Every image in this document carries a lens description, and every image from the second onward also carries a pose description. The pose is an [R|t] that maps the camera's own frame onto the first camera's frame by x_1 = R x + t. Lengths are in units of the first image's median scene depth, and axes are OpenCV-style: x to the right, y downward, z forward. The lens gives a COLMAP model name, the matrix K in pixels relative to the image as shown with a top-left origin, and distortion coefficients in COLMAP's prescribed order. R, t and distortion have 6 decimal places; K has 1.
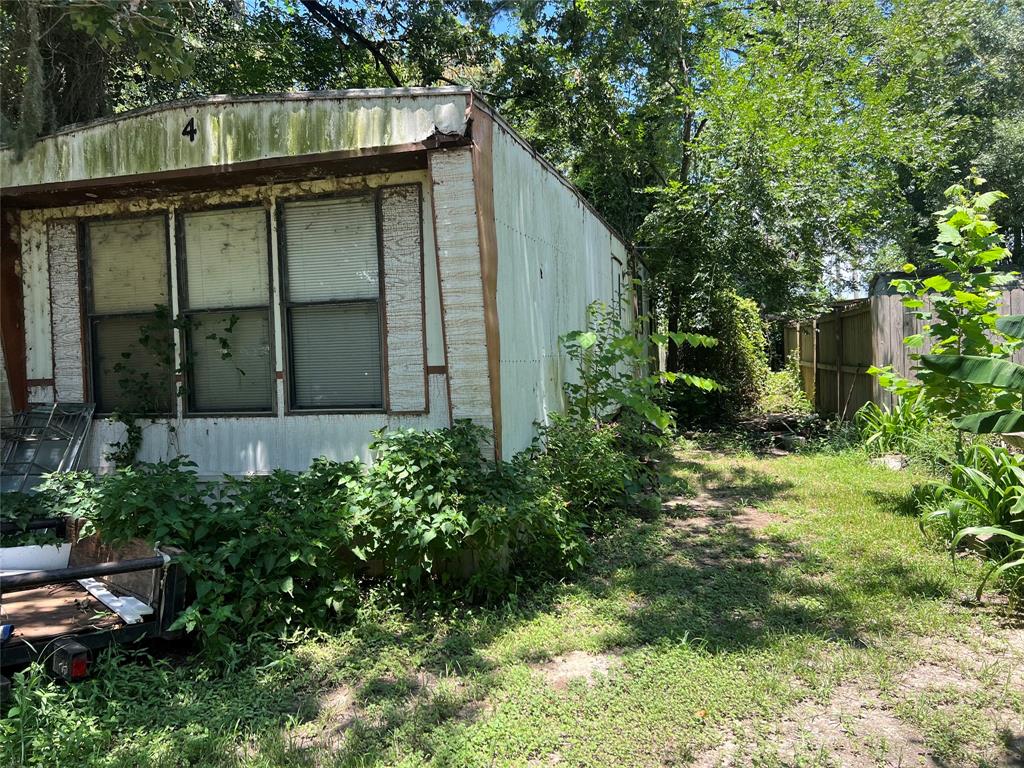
lens RADIAL K [[782.2, 0, 536.4], [0, 782.2, 383.3], [0, 0, 1]] dist [0.050139, -0.004222]
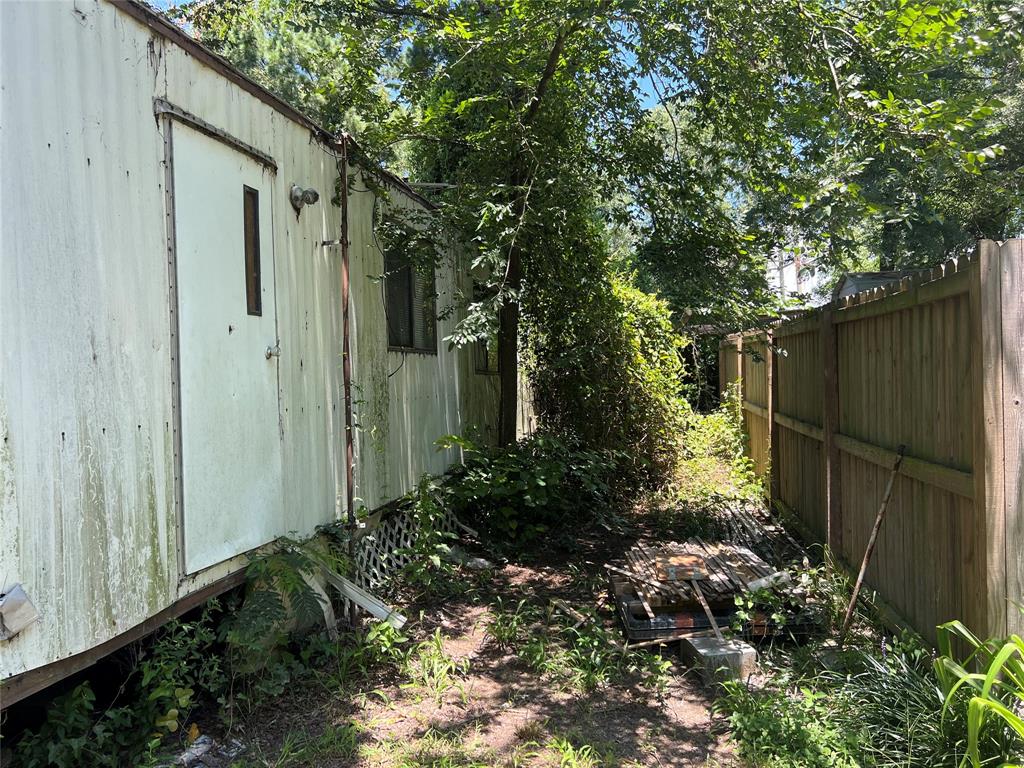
lens RADIAL K [[761.9, 0, 512.0], [0, 761.9, 384.0], [0, 0, 1]] dist [-0.002483, -0.005557]
pose [[0.999551, 0.006144, 0.029310, 0.410076], [-0.005585, 0.999801, -0.019126, -0.085101], [-0.029422, 0.018954, 0.999387, 1.224240]]
